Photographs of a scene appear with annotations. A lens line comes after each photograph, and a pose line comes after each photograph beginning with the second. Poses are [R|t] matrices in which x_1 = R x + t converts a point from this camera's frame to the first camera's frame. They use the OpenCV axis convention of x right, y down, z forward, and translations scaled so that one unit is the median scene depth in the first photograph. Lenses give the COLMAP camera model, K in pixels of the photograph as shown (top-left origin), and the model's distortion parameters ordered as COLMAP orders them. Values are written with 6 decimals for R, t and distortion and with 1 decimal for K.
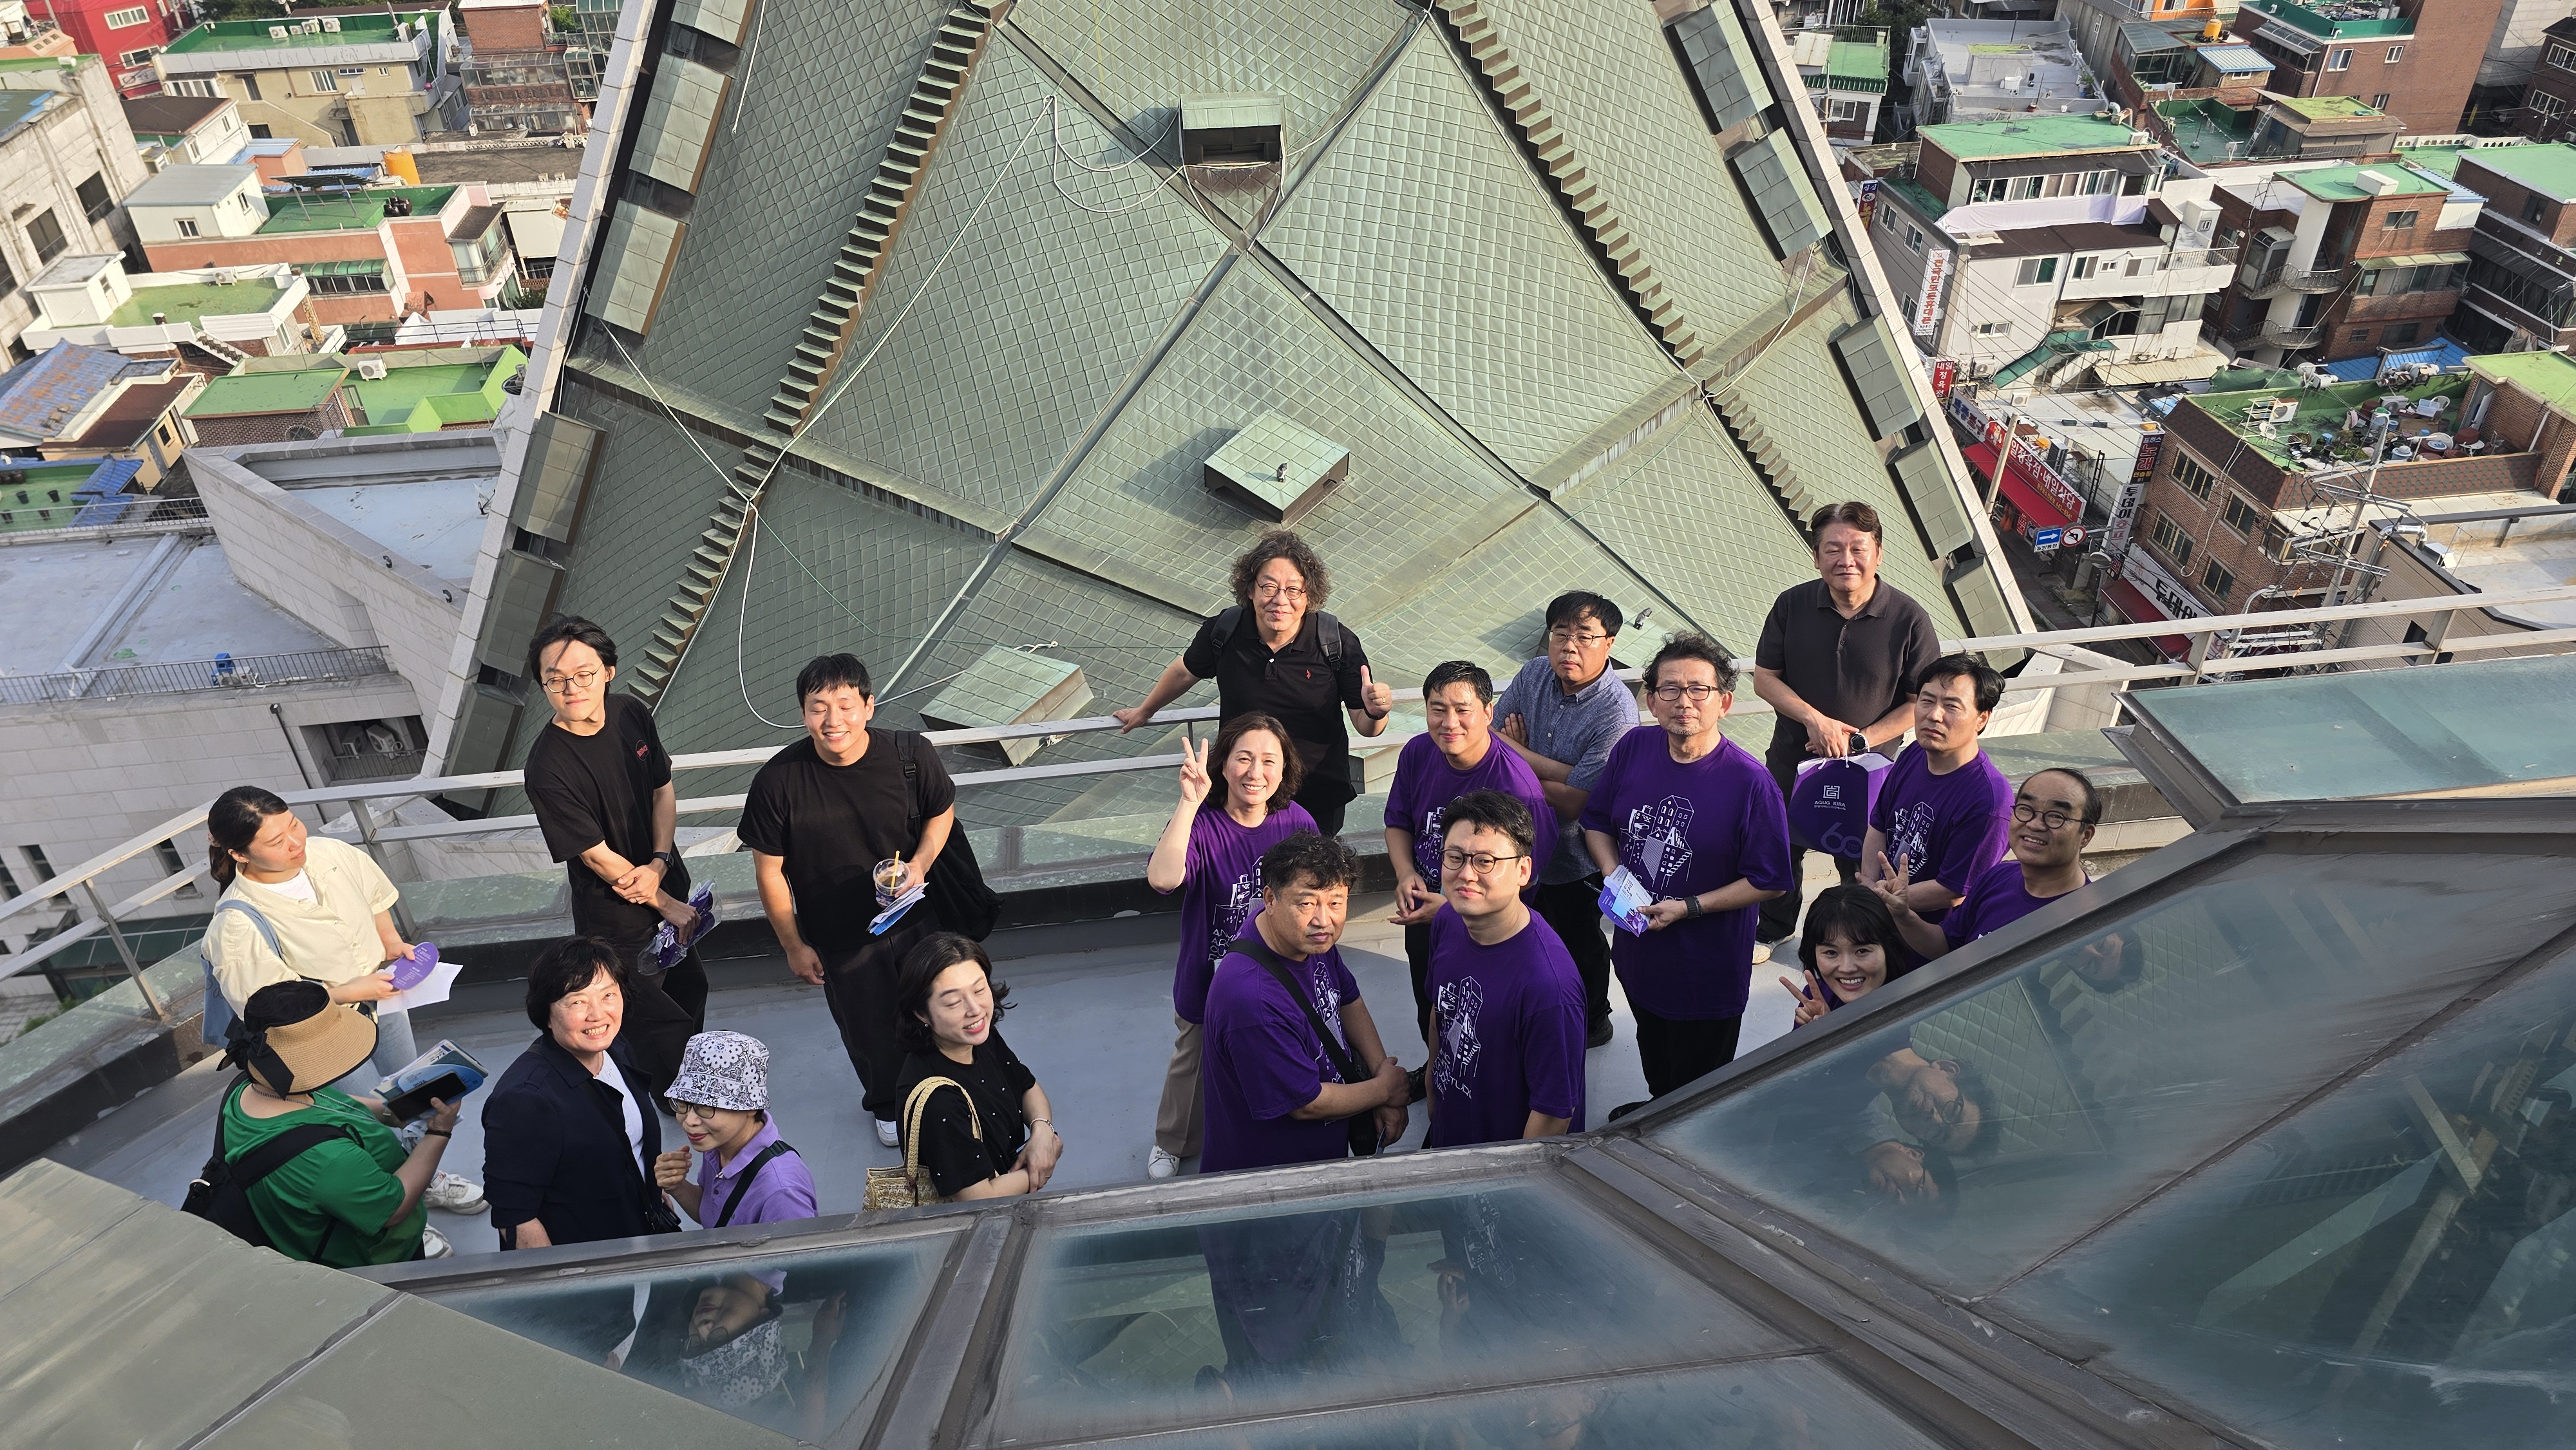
lens RADIAL K [[1735.2, 0, 1271.7], [0, 1735.2, 731.2], [0, 0, 1]] dist [0.086162, -0.091918]
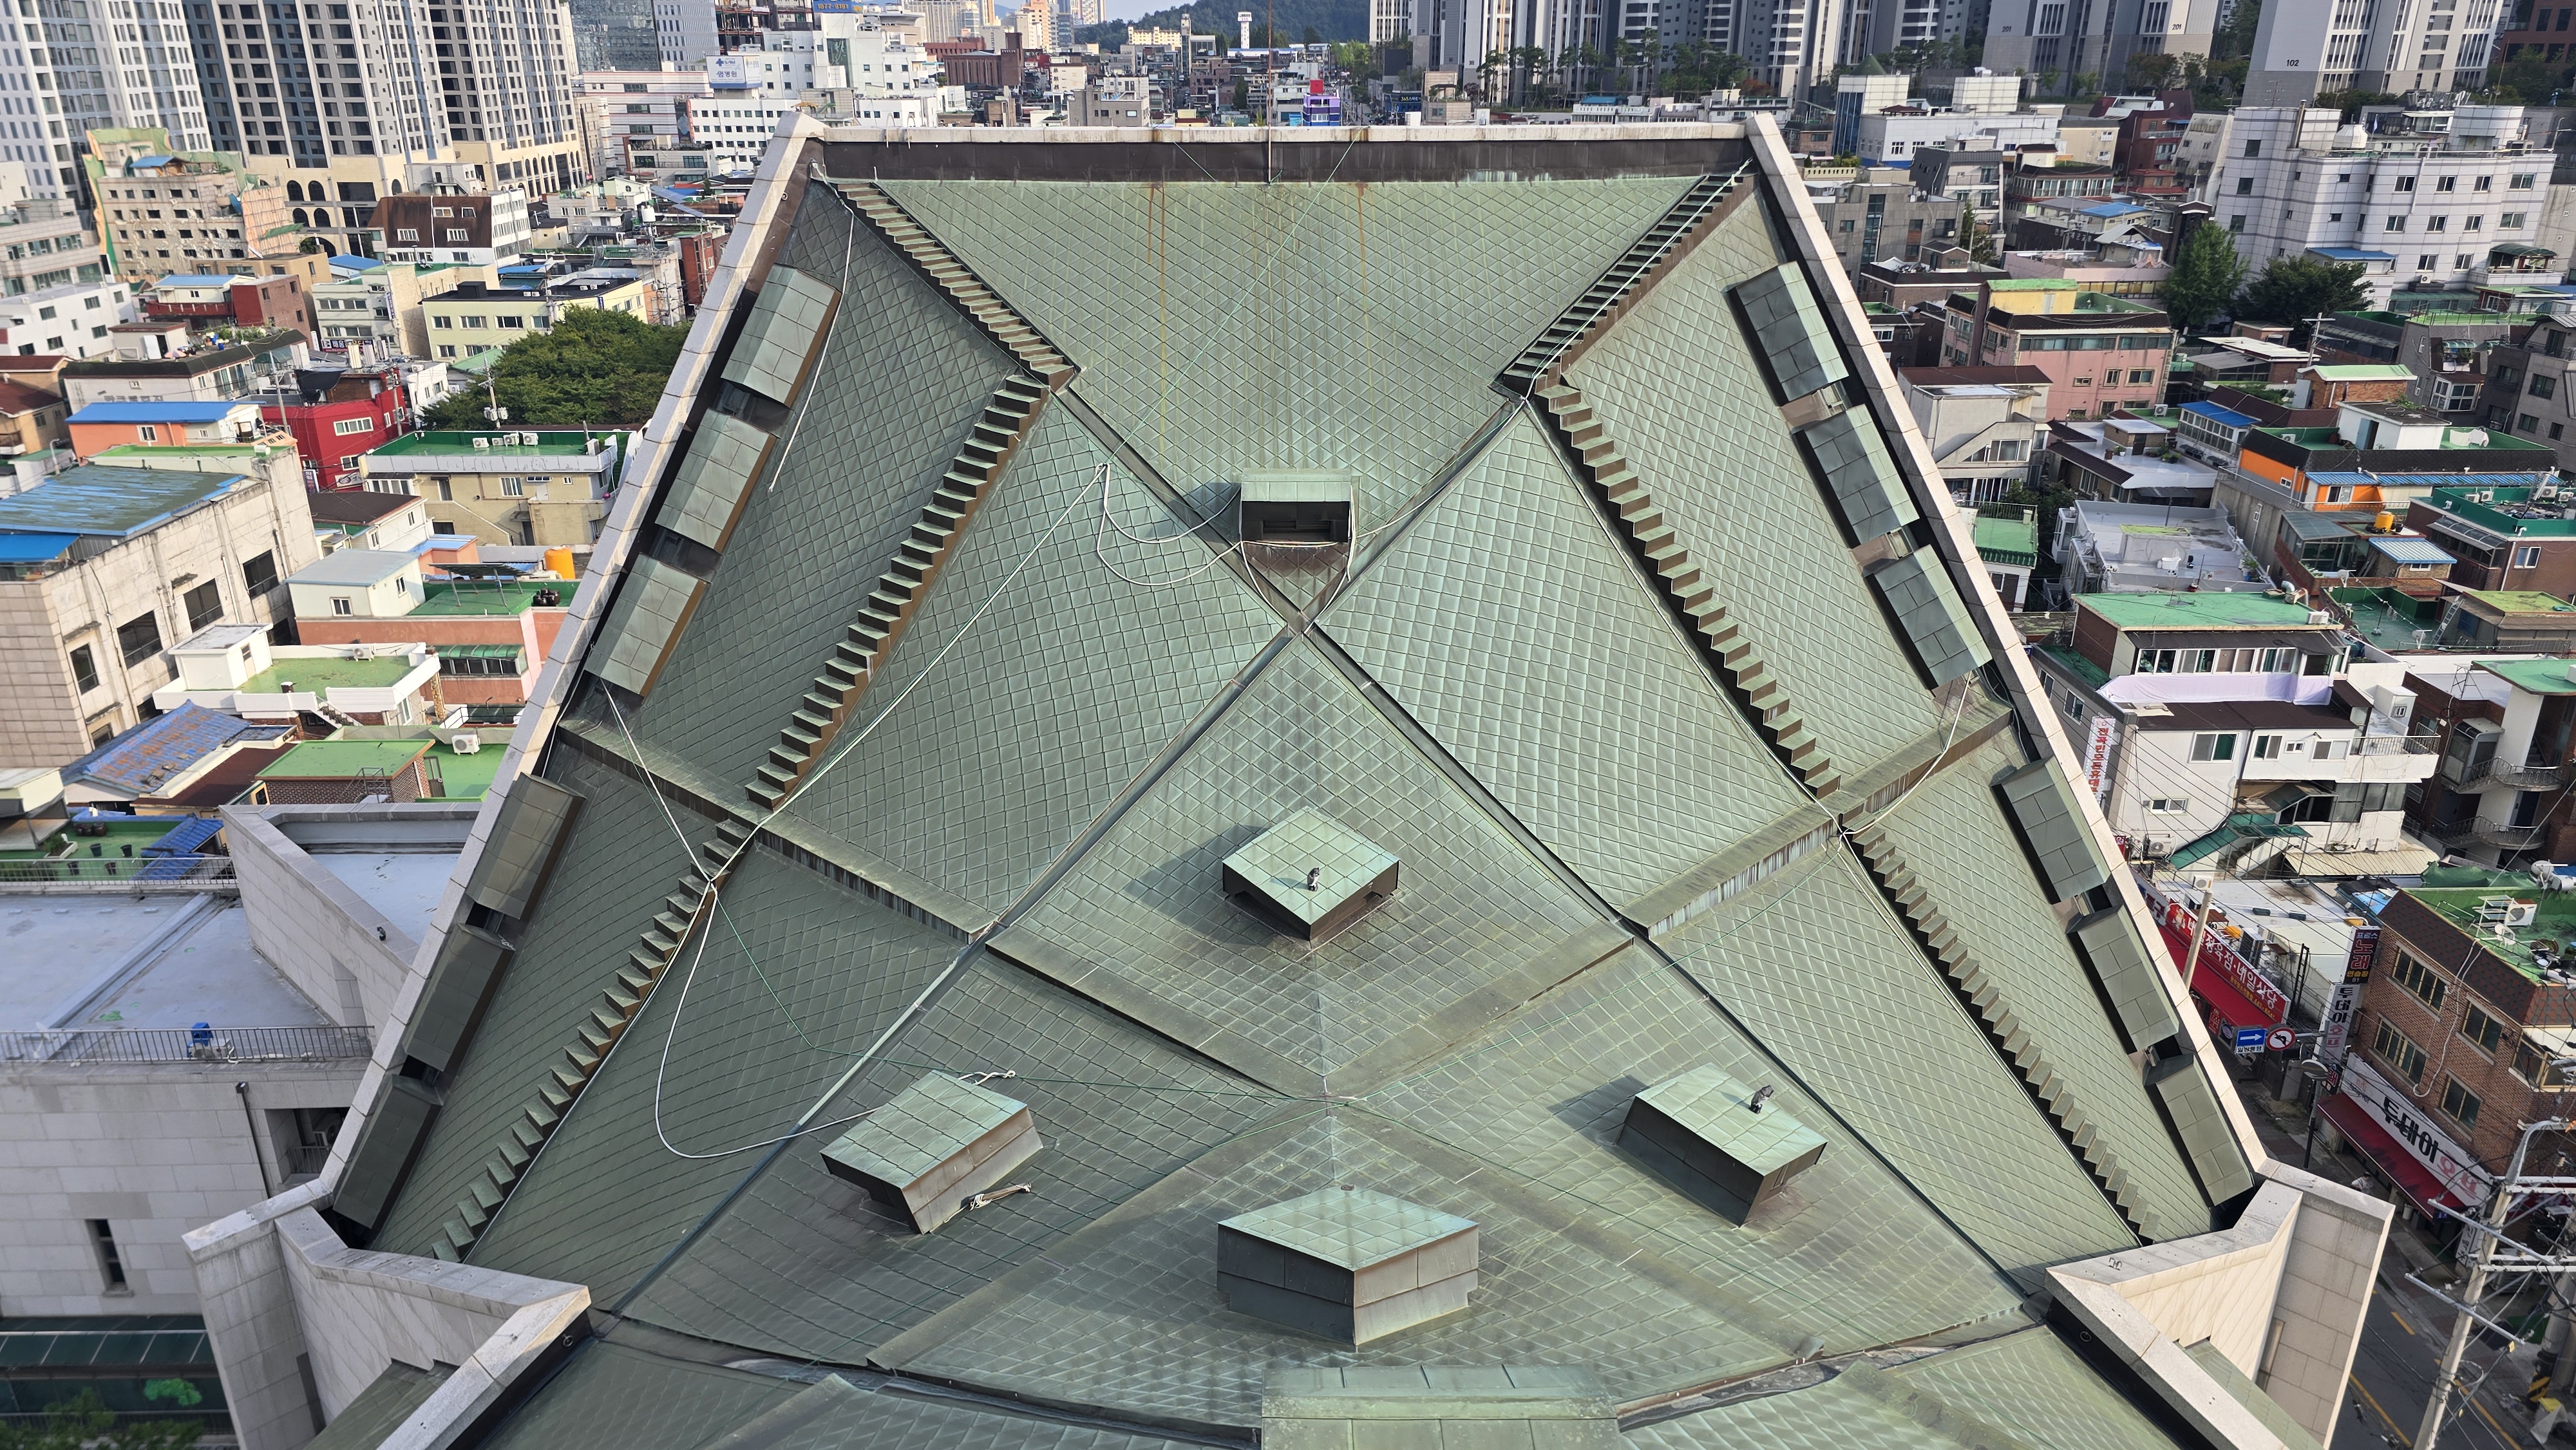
lens RADIAL K [[1735.2, 0, 1271.7], [0, 1735.2, 731.2], [0, 0, 1]] dist [0.086162, -0.091918]
pose [[0.994859, 0.057377, -0.083448, 0.040435], [-0.076176, 0.966954, -0.243304, -0.012787], [0.066731, 0.248410, 0.966354, 0.150141]]
